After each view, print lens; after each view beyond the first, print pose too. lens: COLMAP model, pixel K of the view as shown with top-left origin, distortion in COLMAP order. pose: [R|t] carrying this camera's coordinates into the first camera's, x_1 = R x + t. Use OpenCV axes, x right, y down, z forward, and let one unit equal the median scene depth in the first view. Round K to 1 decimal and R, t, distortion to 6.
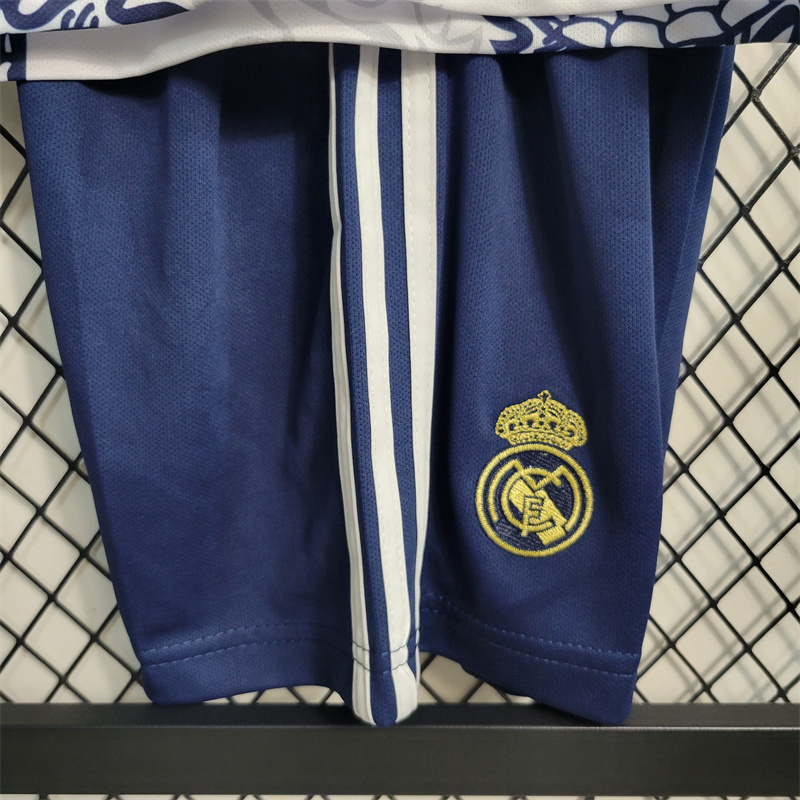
lens RADIAL K [[777.9, 0, 400.0], [0, 777.9, 400.0], [0, 0, 1]] dist [-0.020852, 0.001422]
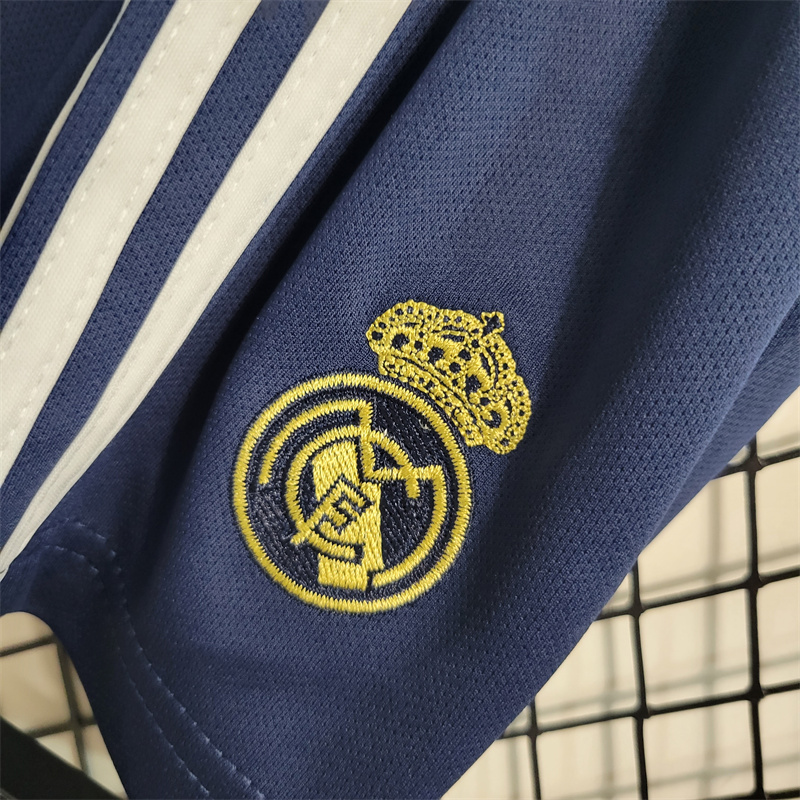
lens RADIAL K [[777.9, 0, 400.0], [0, 777.9, 400.0], [0, 0, 1]] dist [-0.020852, 0.001422]
pose [[0.827259, 0.561411, 0.021444, 0.154009], [-0.561809, 0.826875, 0.025443, 0.052436], [-0.003447, -0.033095, 0.999446, 0.524088]]
